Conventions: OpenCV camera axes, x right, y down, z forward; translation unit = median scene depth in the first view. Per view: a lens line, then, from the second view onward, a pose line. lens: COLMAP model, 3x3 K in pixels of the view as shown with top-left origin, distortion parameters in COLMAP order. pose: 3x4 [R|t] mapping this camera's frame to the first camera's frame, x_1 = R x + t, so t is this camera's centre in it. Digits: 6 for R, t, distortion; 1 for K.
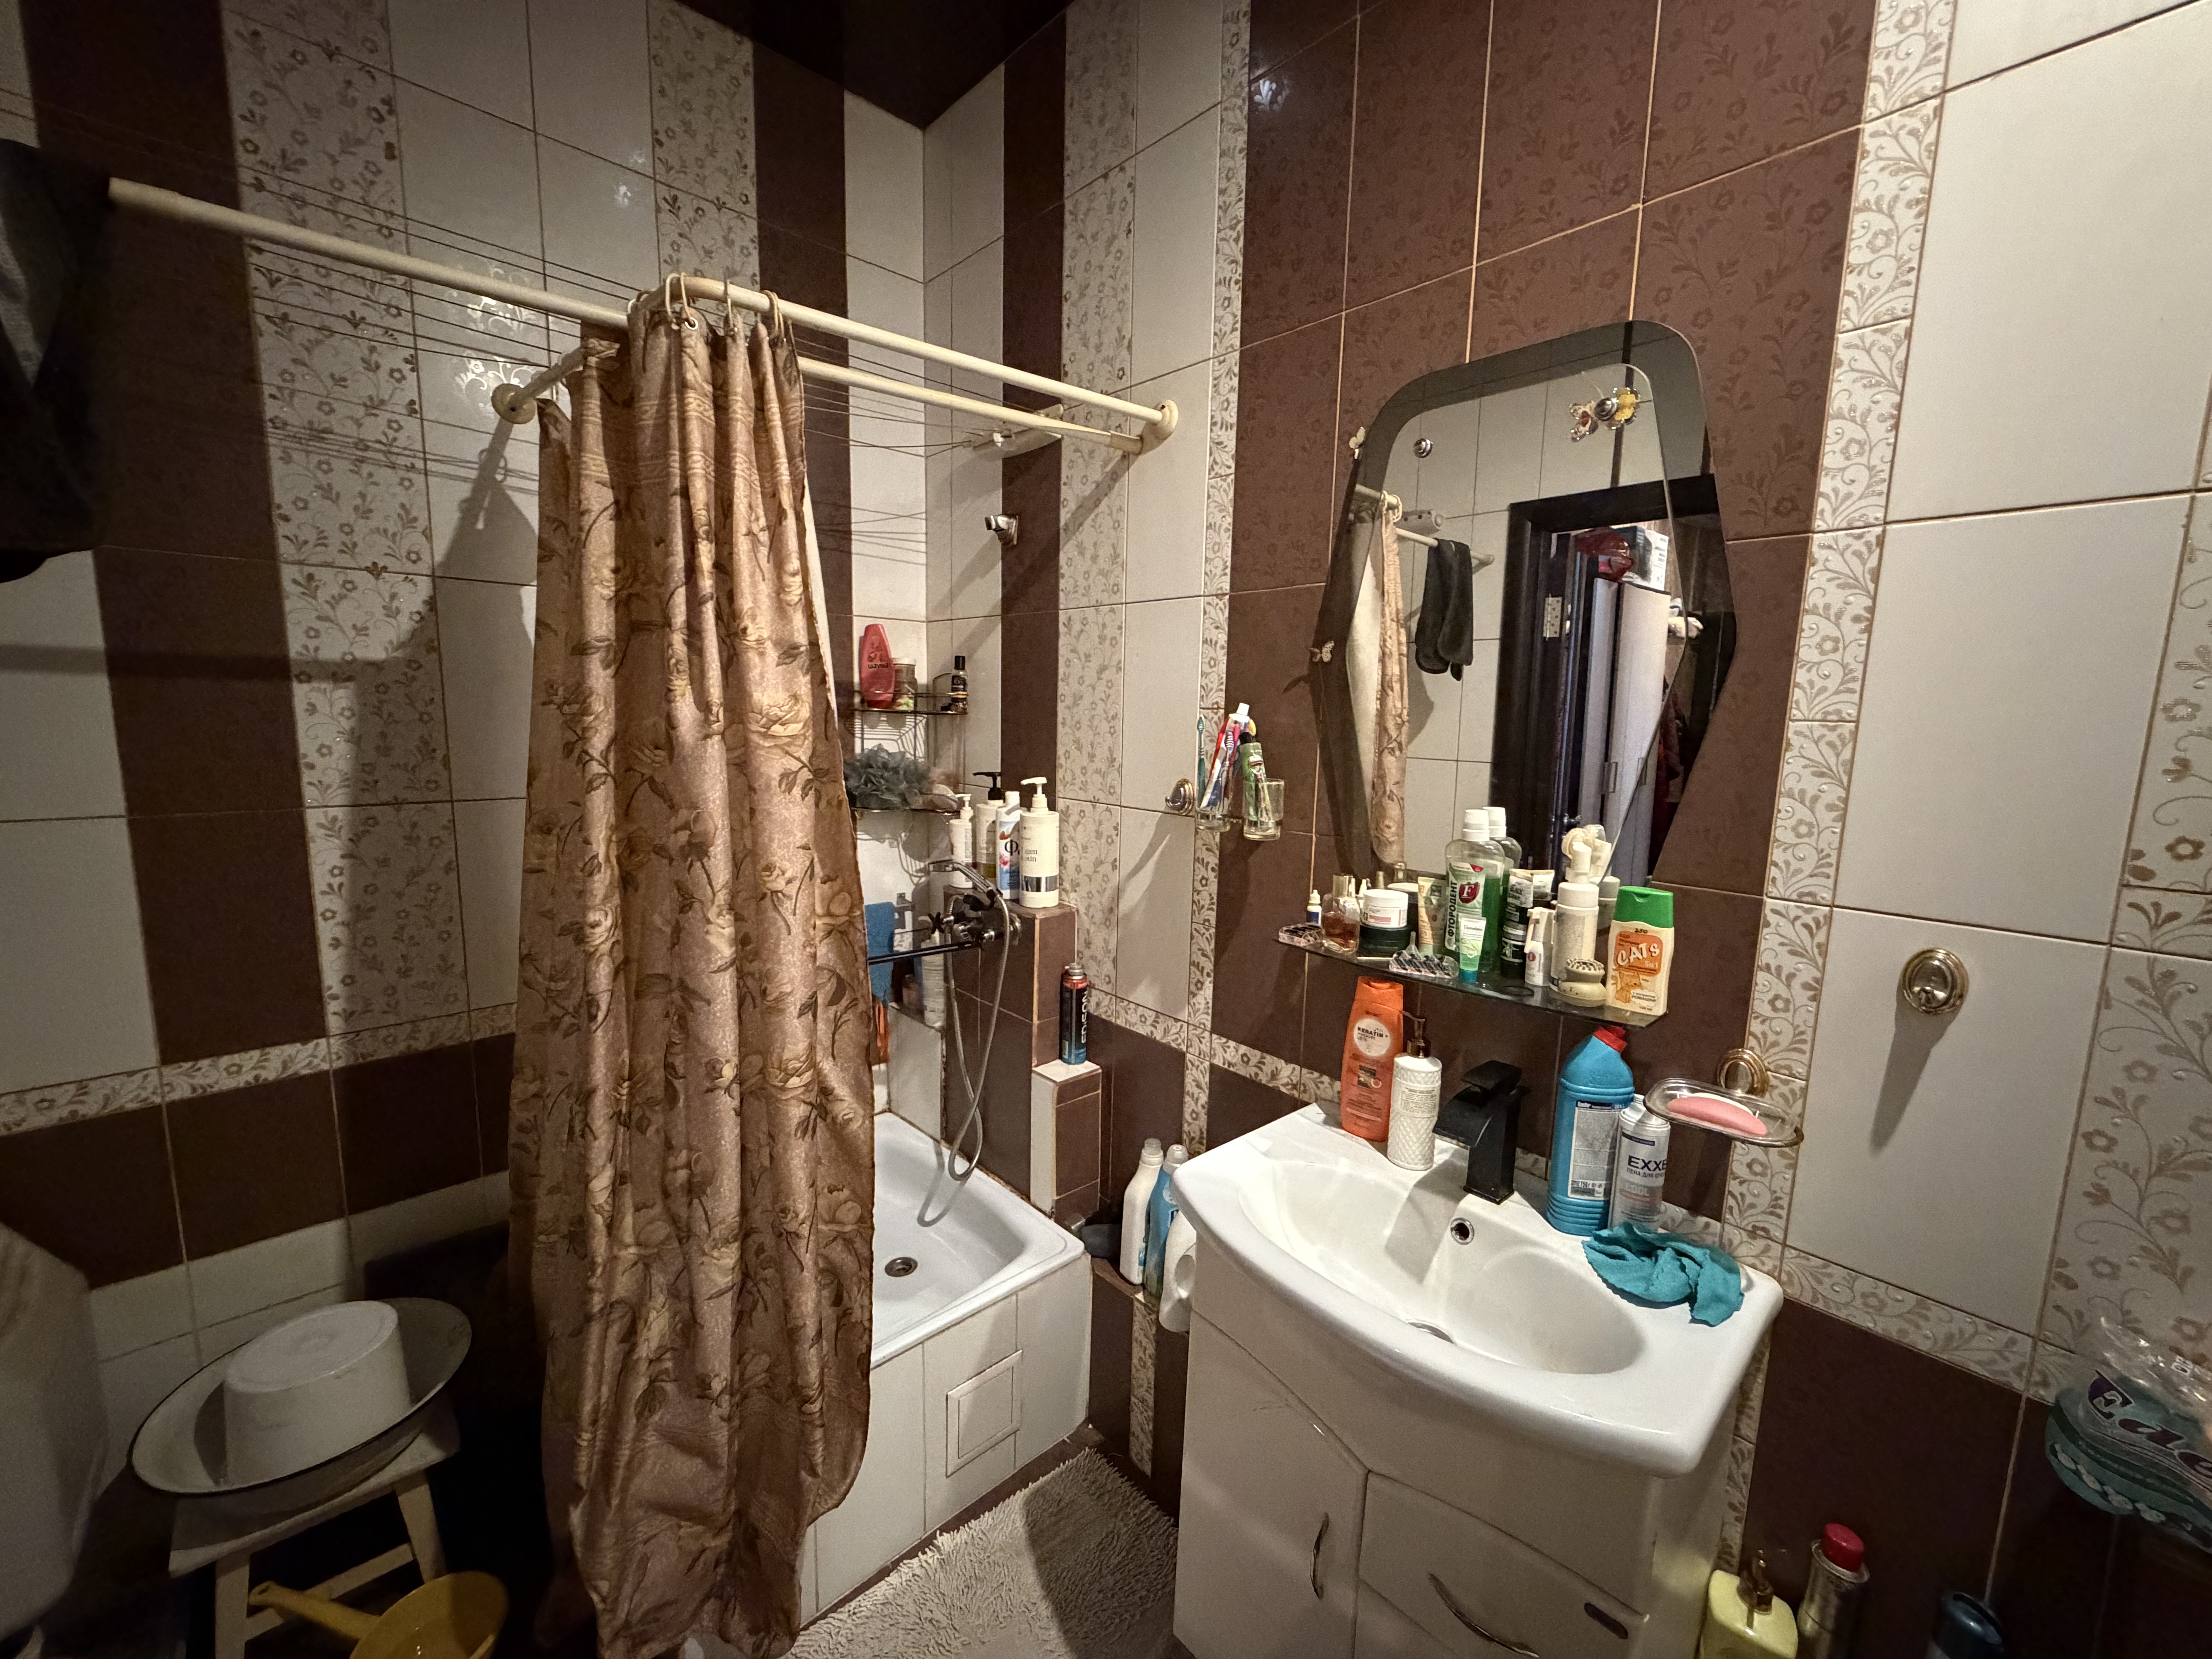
lens RADIAL K [[879.8, 0, 1102.9], [0, 879.8, 831.9], [0, 0, 1]] dist [0.002108, -0.000148]
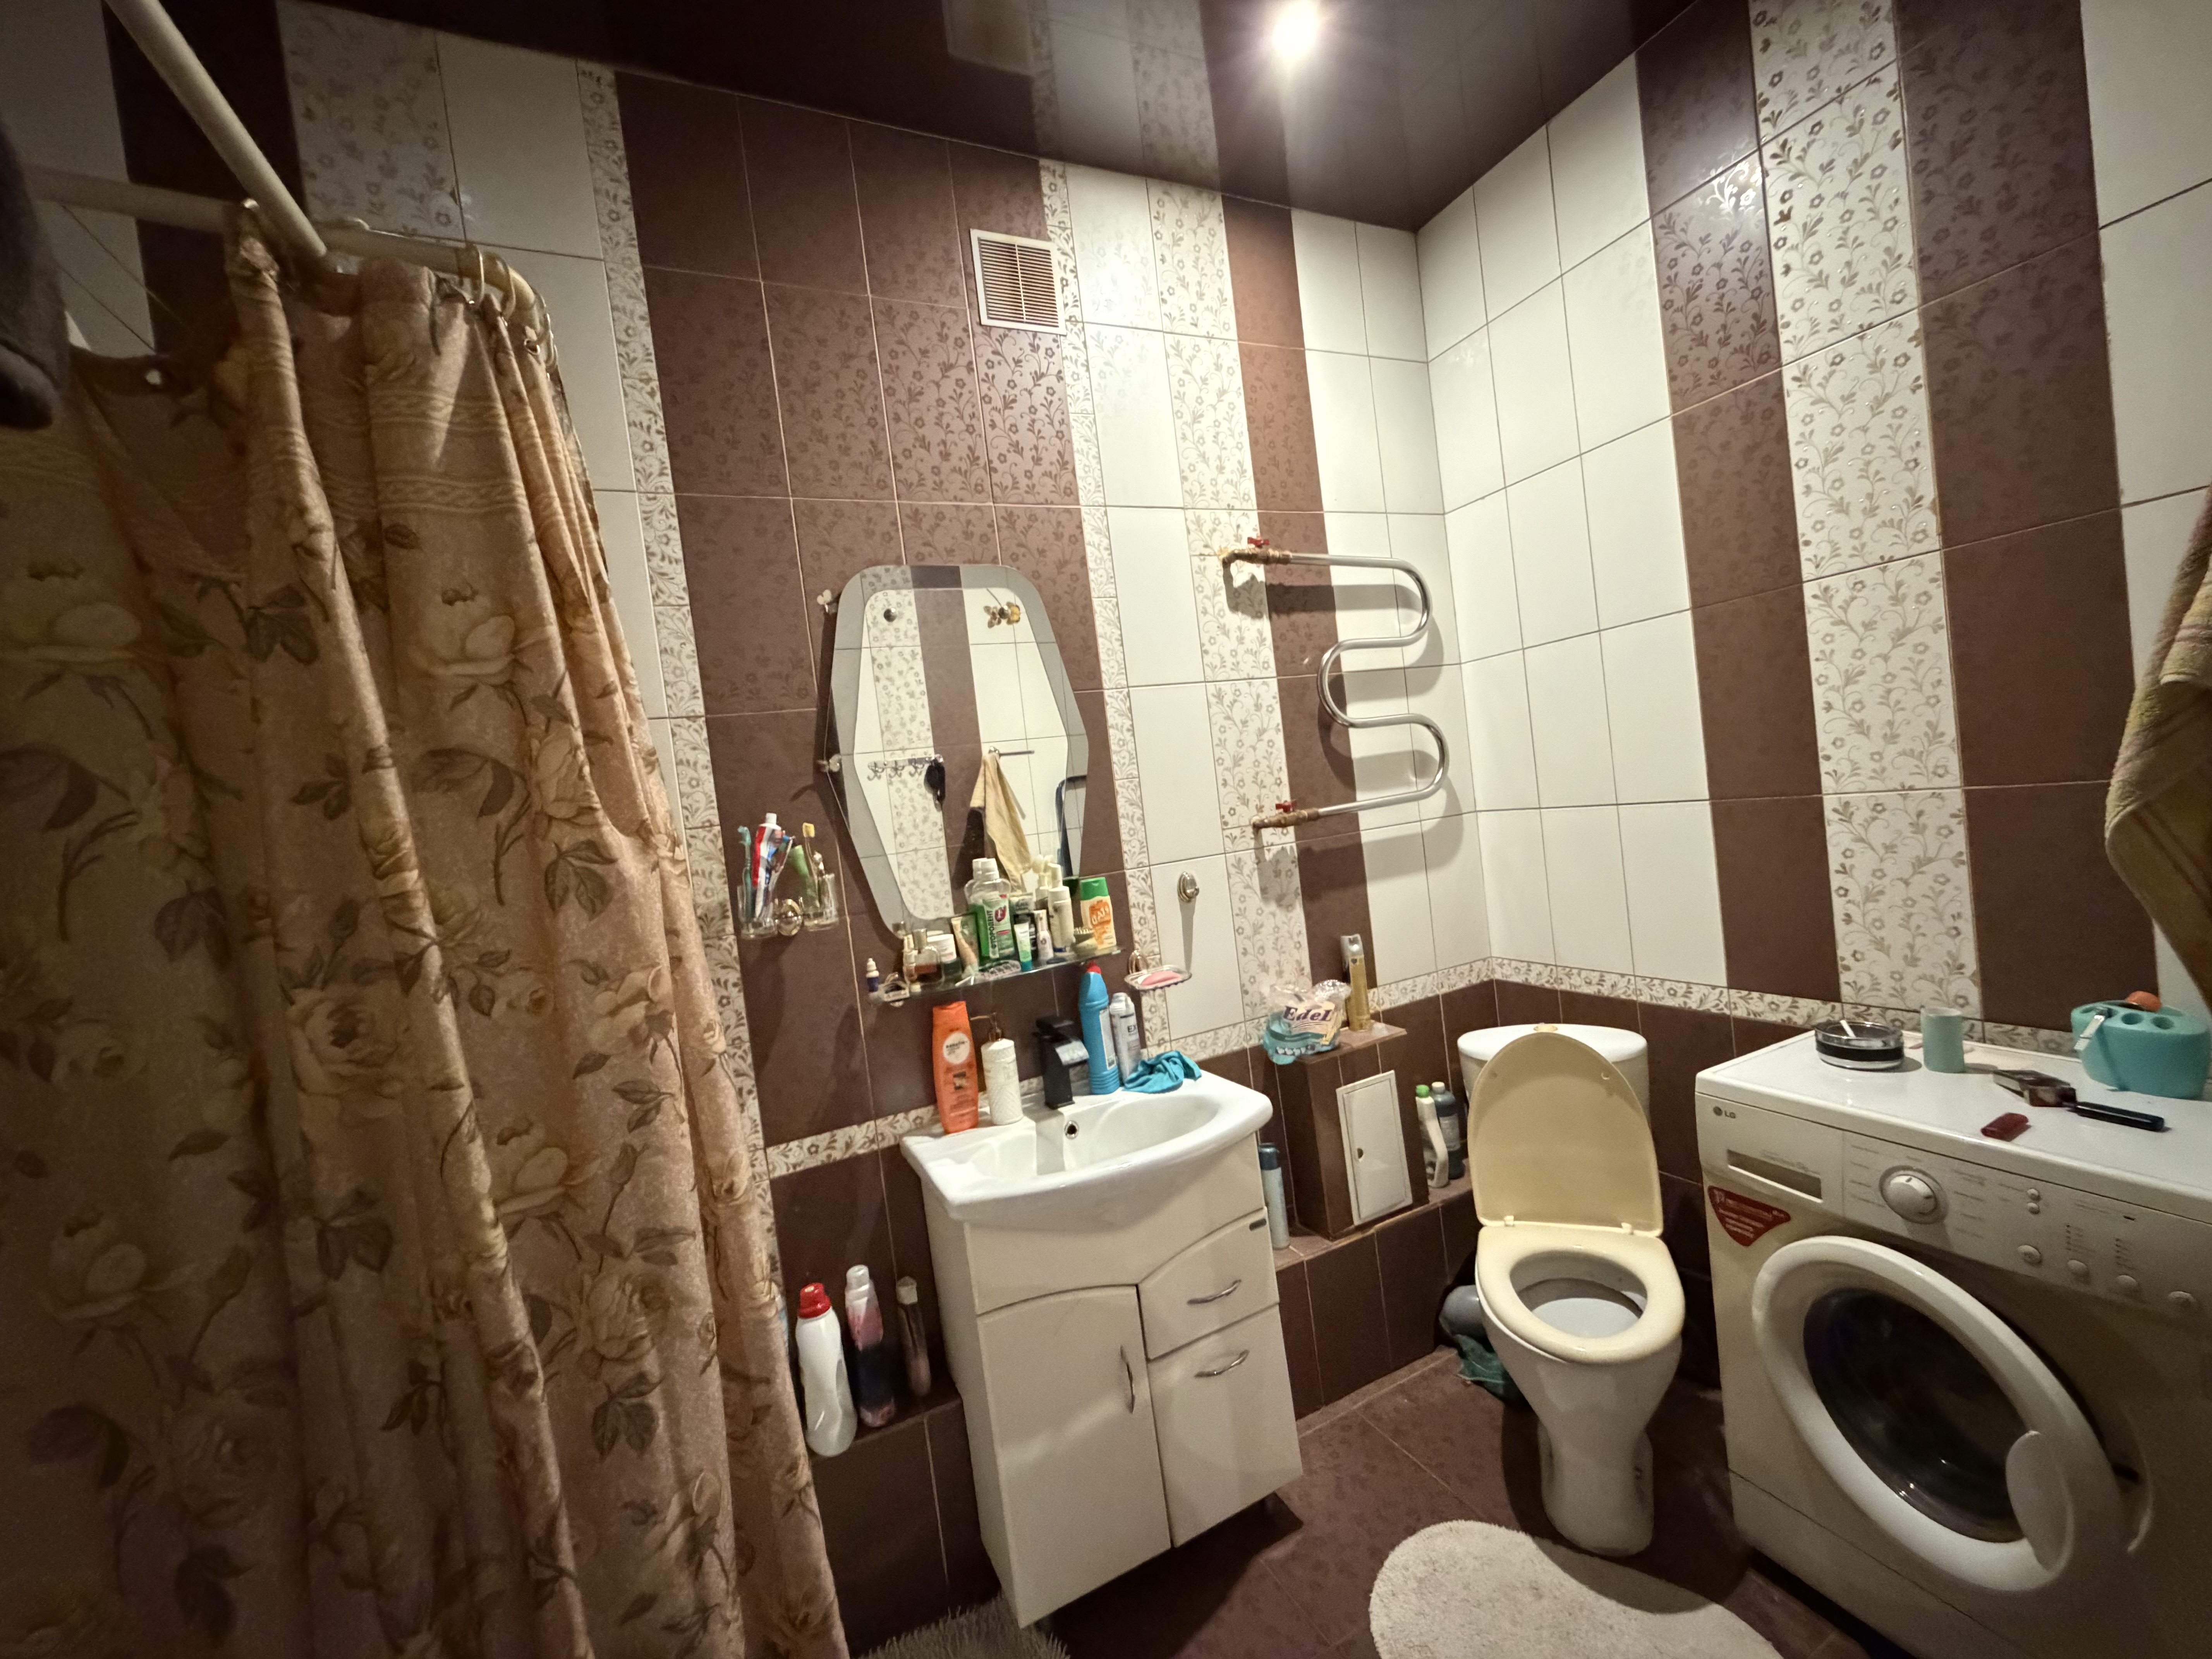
lens RADIAL K [[879.8, 0, 1102.9], [0, 879.8, 831.9], [0, 0, 1]] dist [0.002108, -0.000148]
pose [[0.287755, -0.093922, 0.953088, -0.808850], [0.259782, 0.965523, 0.016714, -0.038554], [-0.921798, 0.242785, 0.302233, 0.322112]]
